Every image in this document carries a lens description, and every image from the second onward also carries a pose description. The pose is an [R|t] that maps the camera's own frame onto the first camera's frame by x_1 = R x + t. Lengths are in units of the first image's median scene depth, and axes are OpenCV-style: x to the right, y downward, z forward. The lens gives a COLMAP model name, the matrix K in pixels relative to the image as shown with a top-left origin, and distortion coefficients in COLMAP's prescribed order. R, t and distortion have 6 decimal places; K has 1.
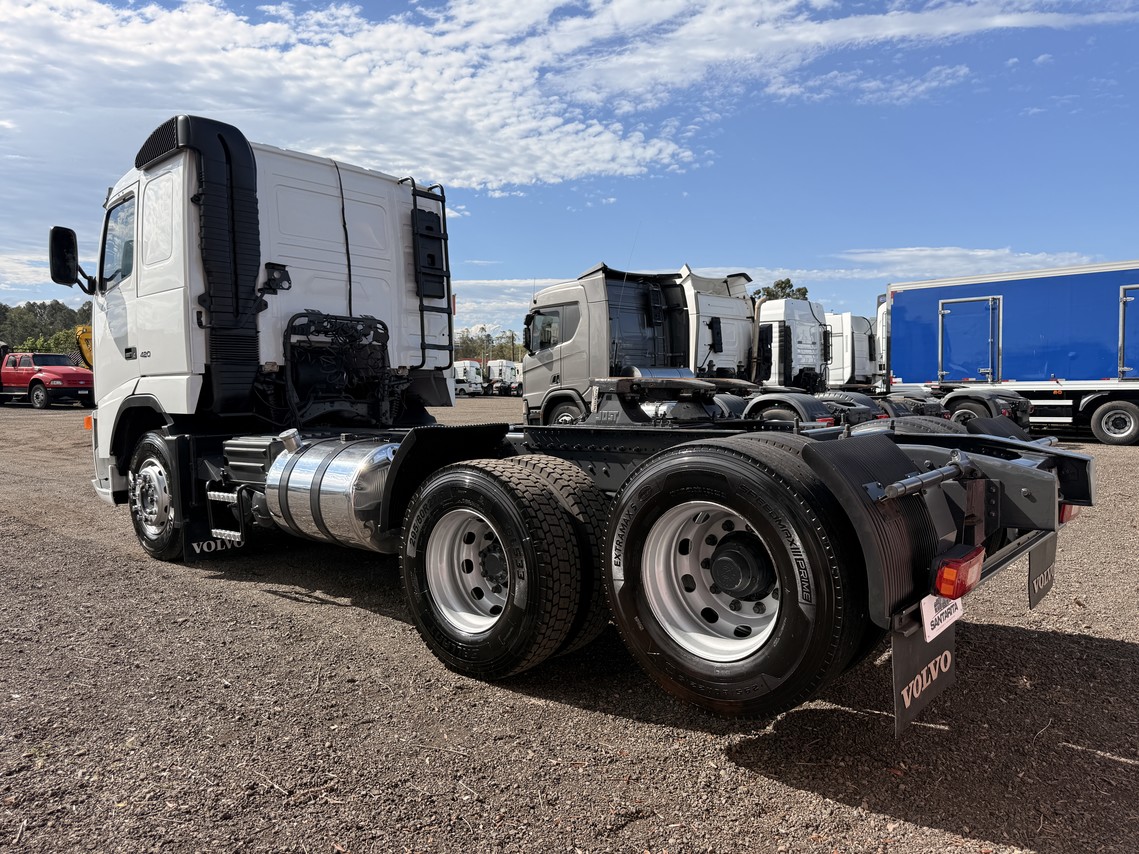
lens RADIAL K [[811.1, 0, 569.5], [0, 811.1, 427.0], [0, 0, 1]] dist [0.001294, -0.002788]
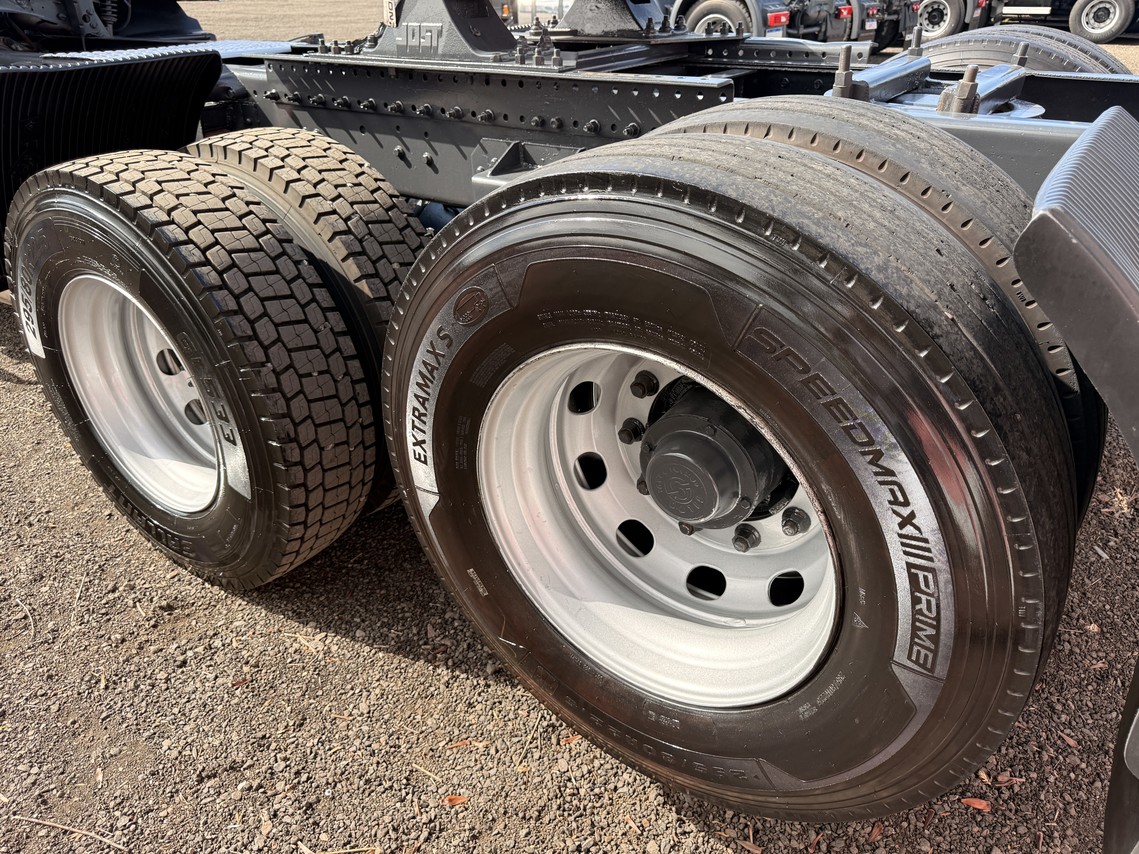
lens RADIAL K [[786.5, 0, 569.5], [0, 786.5, 427.0], [0, 0, 1]] dist [0.004741, 0.000353]
pose [[0.994075, -0.050028, 0.096501, 0.084494], [-0.000492, 0.885713, 0.464234, -0.026294], [-0.108697, -0.461531, 0.880440, 0.565607]]
